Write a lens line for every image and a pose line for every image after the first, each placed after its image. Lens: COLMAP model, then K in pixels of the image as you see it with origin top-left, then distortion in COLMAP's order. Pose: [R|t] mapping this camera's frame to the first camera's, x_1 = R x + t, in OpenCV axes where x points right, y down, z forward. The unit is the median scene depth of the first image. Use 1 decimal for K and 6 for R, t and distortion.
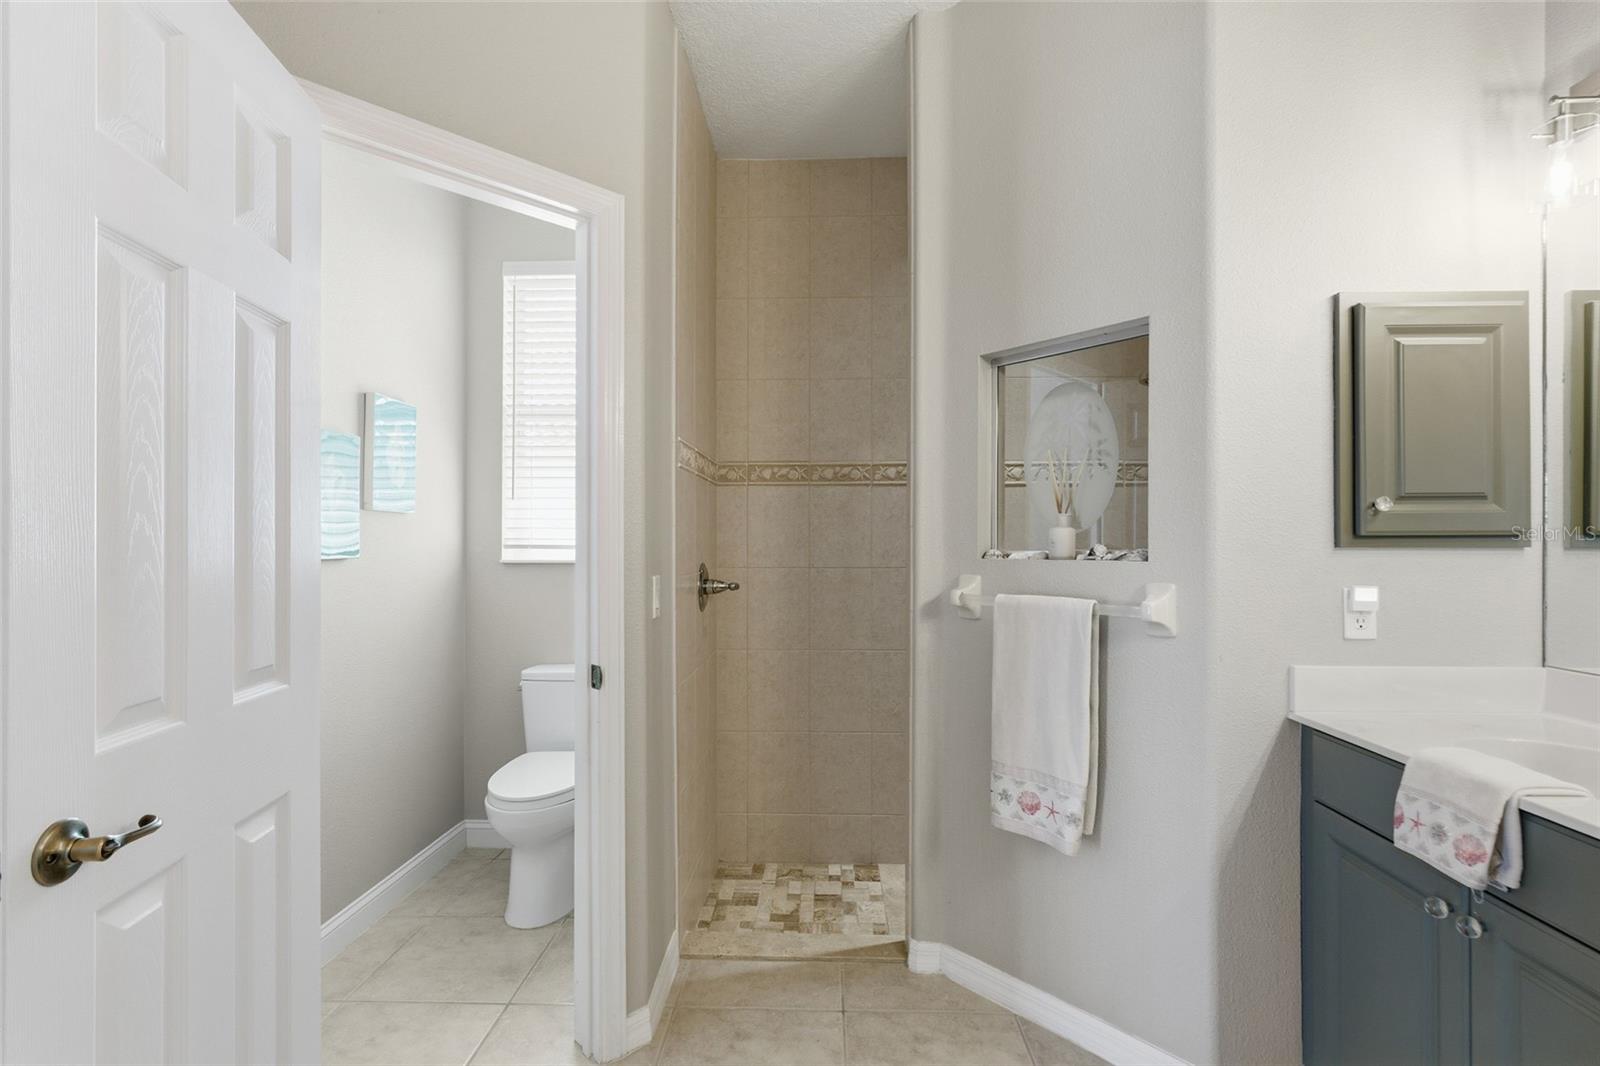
lens RADIAL K [[728.5, 0, 803.9], [0, 728.5, 533.0], [0, 0, 1]] dist [-0.010553, 0.008230]
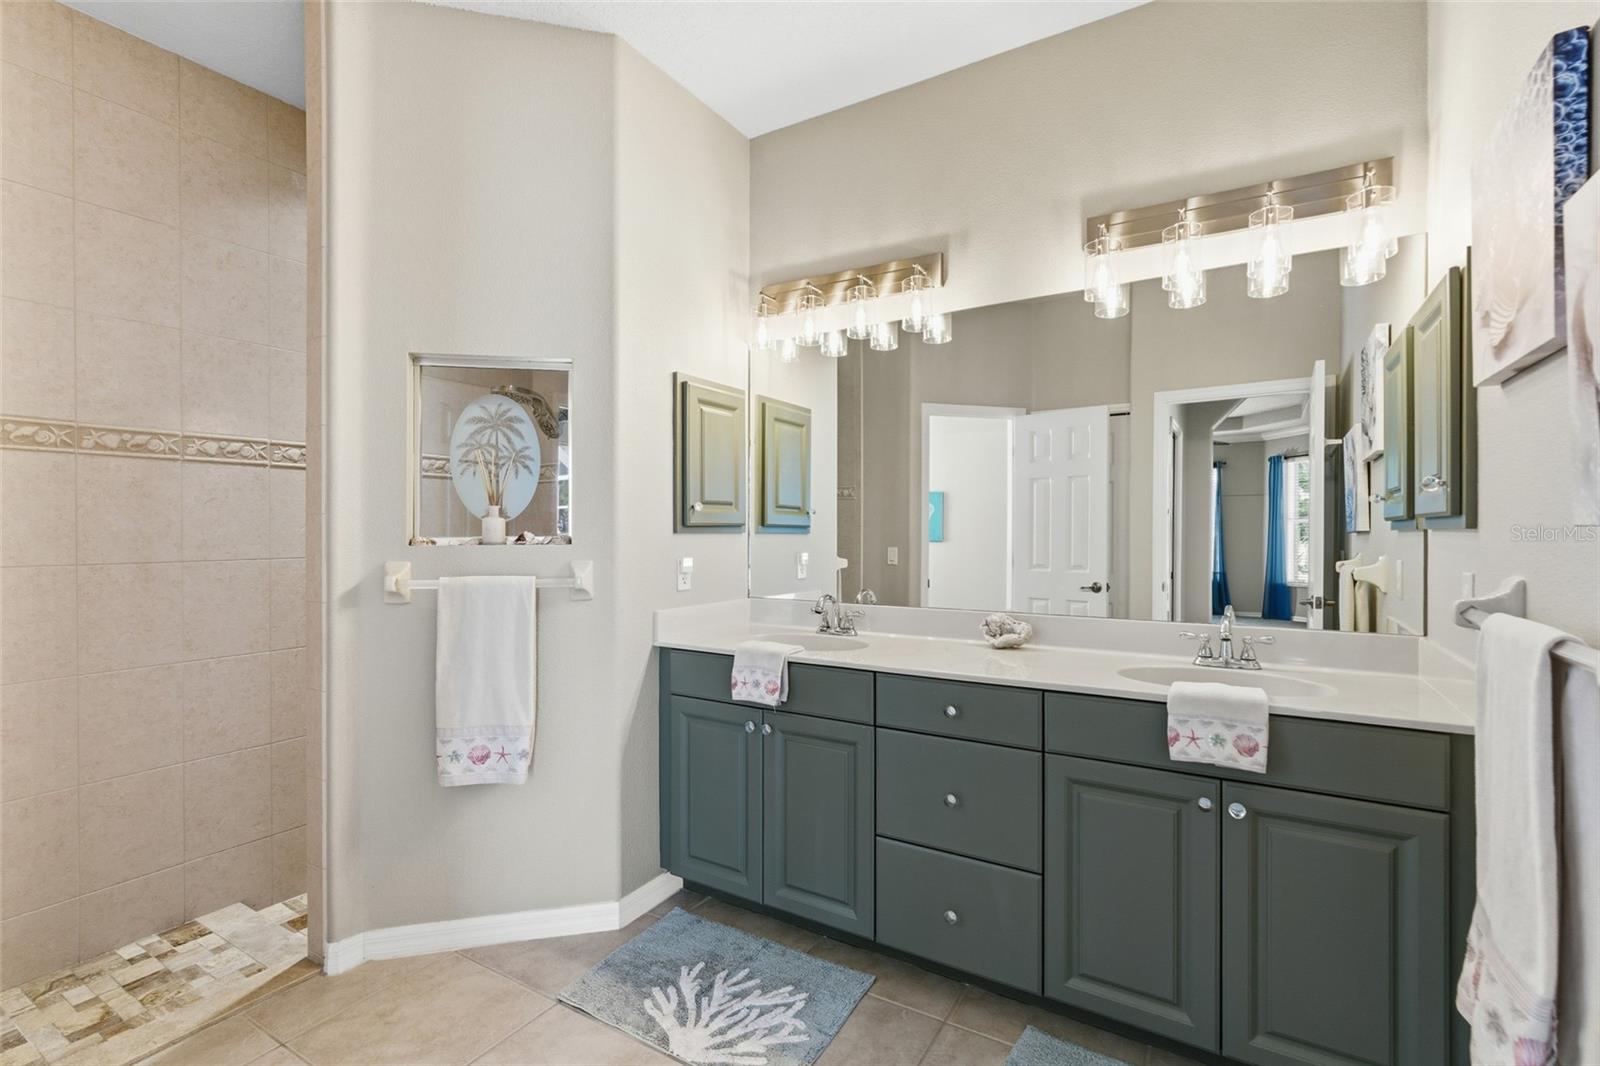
lens RADIAL K [[728.5, 0, 803.9], [0, 728.5, 533.0], [0, 0, 1]] dist [-0.010553, 0.008230]
pose [[0.482461, -0.000979, 0.875917, -0.446544], [-0.008431, 0.999948, 0.005761, 0.007120], [-0.875877, -0.010164, 0.482427, -0.005320]]
